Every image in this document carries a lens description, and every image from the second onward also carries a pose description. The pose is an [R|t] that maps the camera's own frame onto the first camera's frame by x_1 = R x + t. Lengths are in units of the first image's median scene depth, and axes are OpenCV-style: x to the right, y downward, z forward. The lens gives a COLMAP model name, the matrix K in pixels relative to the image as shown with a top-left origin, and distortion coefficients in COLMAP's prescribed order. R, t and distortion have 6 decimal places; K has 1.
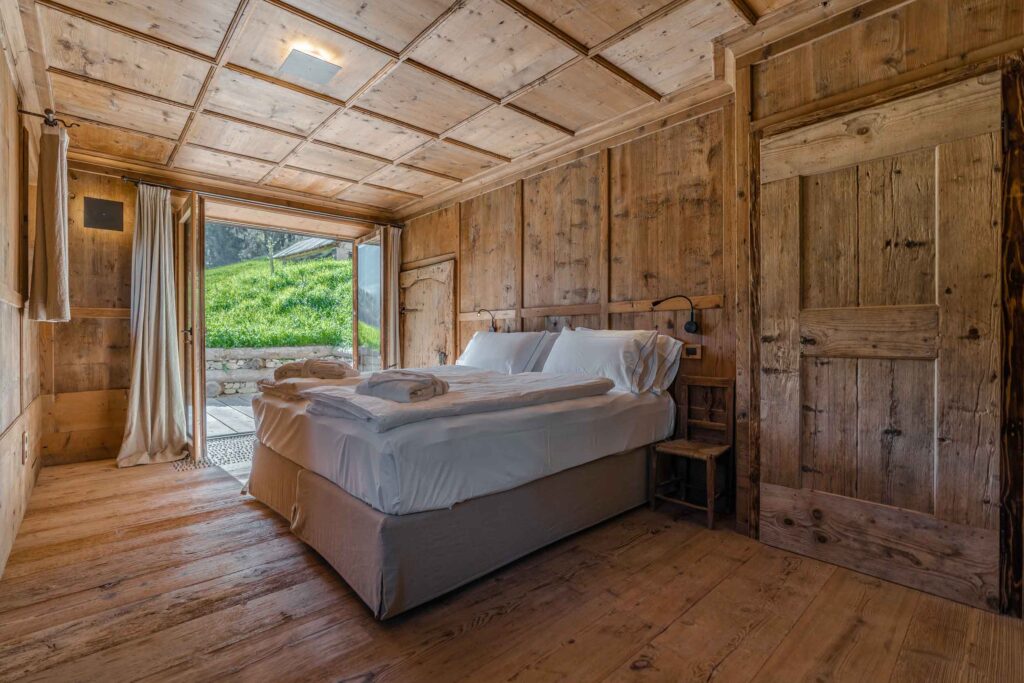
lens RADIAL K [[465.0, 0, 514.3], [0, 465.0, 339.1], [0, 0, 1]] dist [-0.000342, -0.000042]
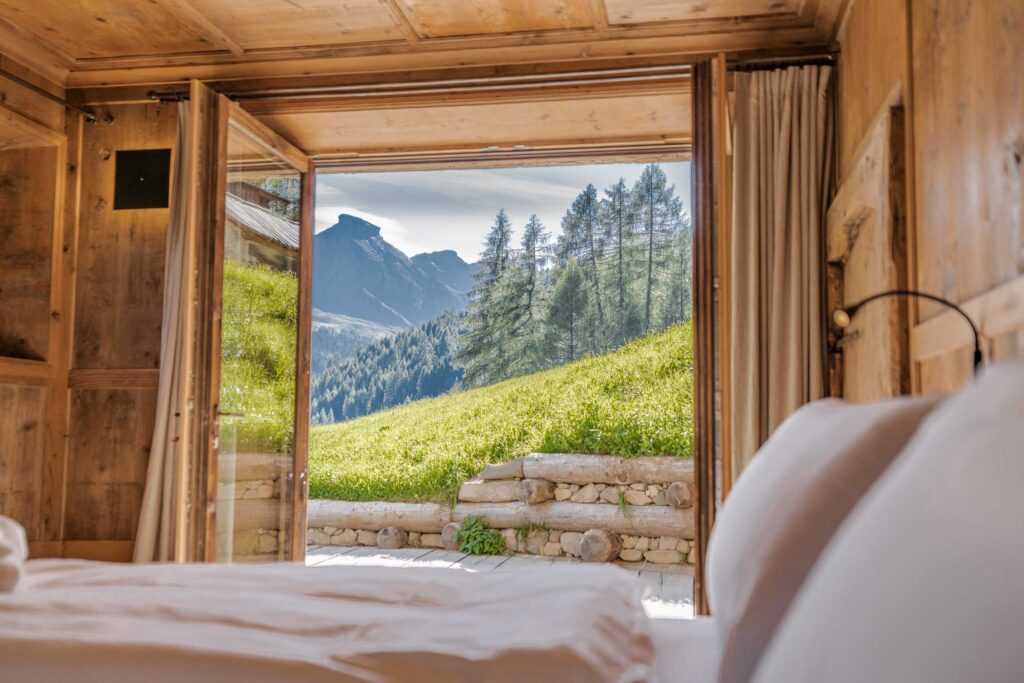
lens RADIAL K [[1008.1, 0, 513.6], [0, 1008.1, 343.8], [0, 0, 1]] dist [0.018346, 0.000000]
pose [[0.610629, -0.064545, -0.789282, 0.190894], [-0.009775, 0.995983, -0.089011, -0.002688], [0.791857, 0.062068, 0.607545, 0.669134]]
